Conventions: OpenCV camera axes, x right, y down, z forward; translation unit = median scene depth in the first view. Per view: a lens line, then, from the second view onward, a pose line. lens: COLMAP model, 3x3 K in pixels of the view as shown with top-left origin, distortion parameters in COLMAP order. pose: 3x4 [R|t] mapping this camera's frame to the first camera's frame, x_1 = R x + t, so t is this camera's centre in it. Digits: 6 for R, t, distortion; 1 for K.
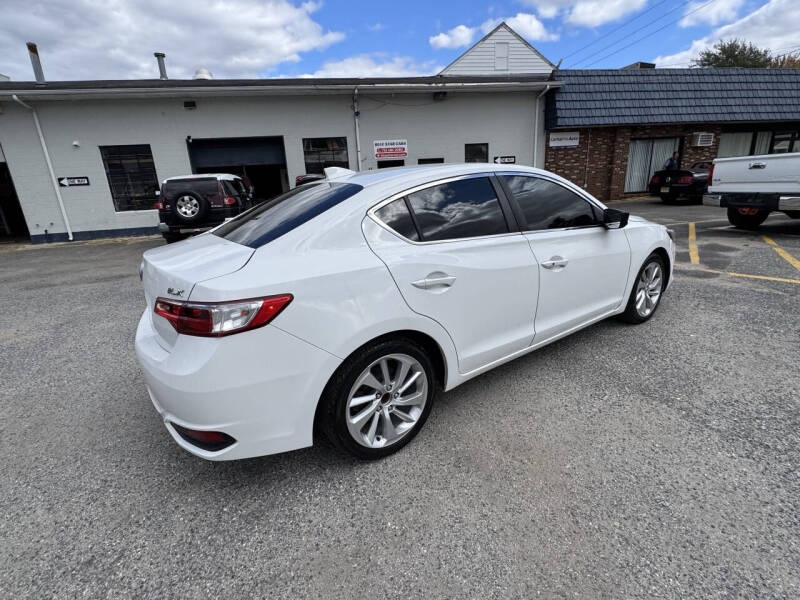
lens RADIAL K [[388.2, 0, 398.5], [0, 388.2, 299.6], [0, 0, 1]] dist [-0.001560, -0.000732]
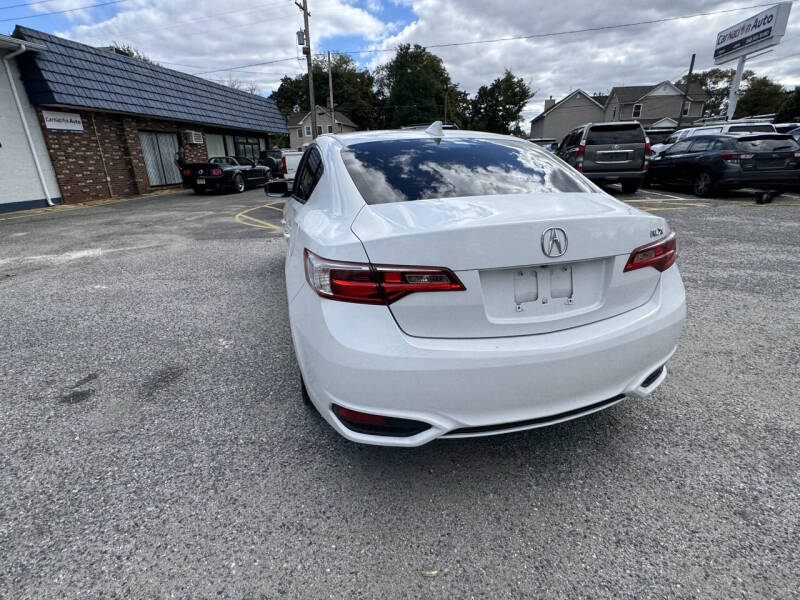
lens RADIAL K [[388.2, 0, 400.0], [0, 388.2, 300.0], [0, 0, 1]] dist [-0.001796, -0.000234]
pose [[0.341492, -0.280953, 0.896910, -0.185272], [0.276463, 0.942087, 0.189843, -0.024153], [-0.898305, 0.183132, 0.399389, 0.132163]]
